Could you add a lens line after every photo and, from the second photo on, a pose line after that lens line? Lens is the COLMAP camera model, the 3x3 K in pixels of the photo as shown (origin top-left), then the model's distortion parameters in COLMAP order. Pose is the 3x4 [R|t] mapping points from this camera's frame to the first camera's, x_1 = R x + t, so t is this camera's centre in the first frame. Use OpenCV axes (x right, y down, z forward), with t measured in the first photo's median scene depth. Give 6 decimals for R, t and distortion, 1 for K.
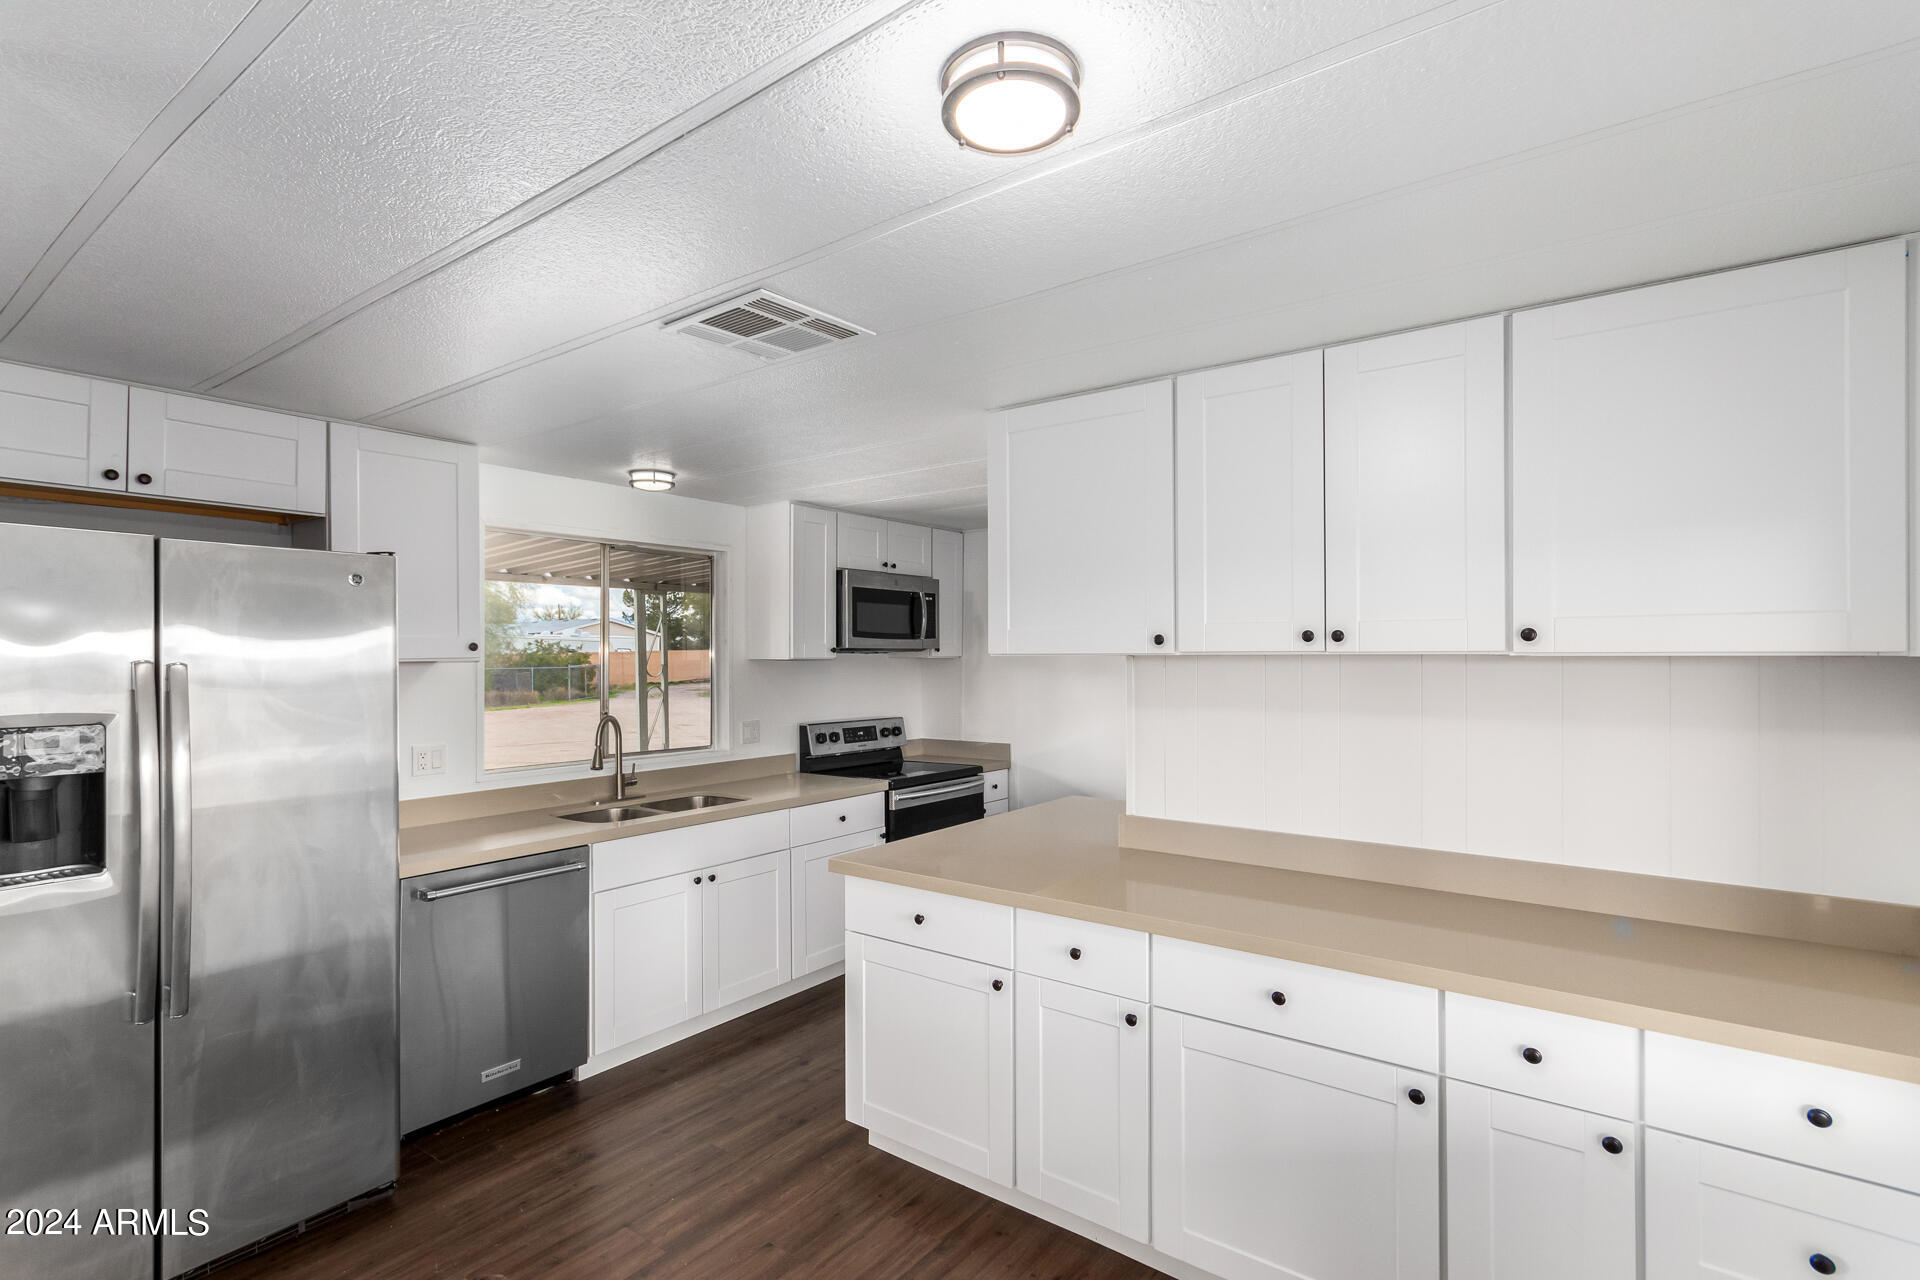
lens RADIAL K [[894.8, 0, 953.4], [0, 894.8, 650.4], [0, 0, 1]] dist [0.002380, 0.002920]
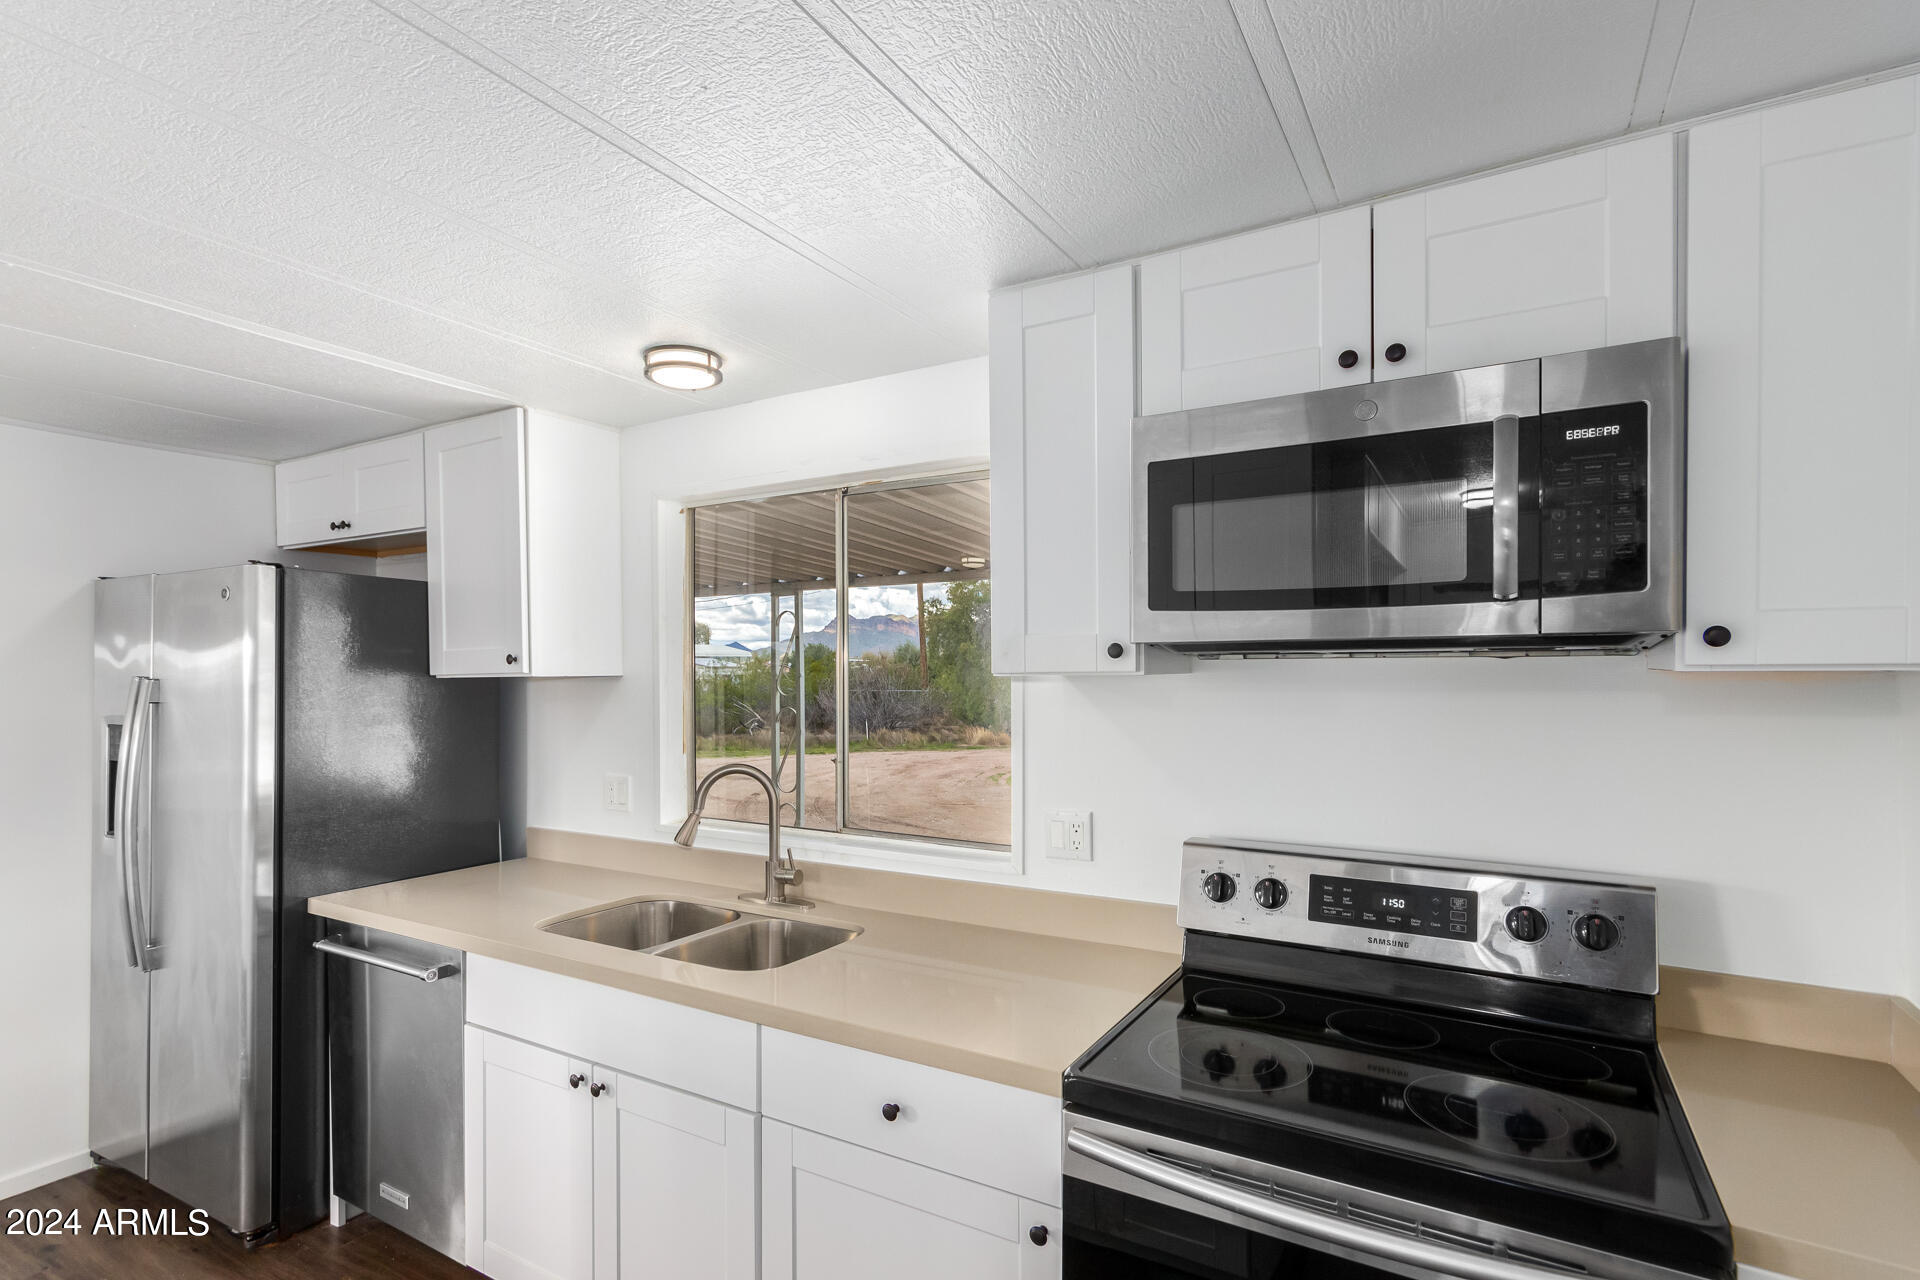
lens RADIAL K [[894.8, 0, 958.2], [0, 894.8, 671.1], [0, 0, 1]] dist [0.002380, 0.002920]
pose [[0.142257, -0.001770, -0.989828, 0.215073], [0.006626, 0.999978, -0.000836, 0.007961], [0.989808, -0.006439, 0.142266, 0.867547]]
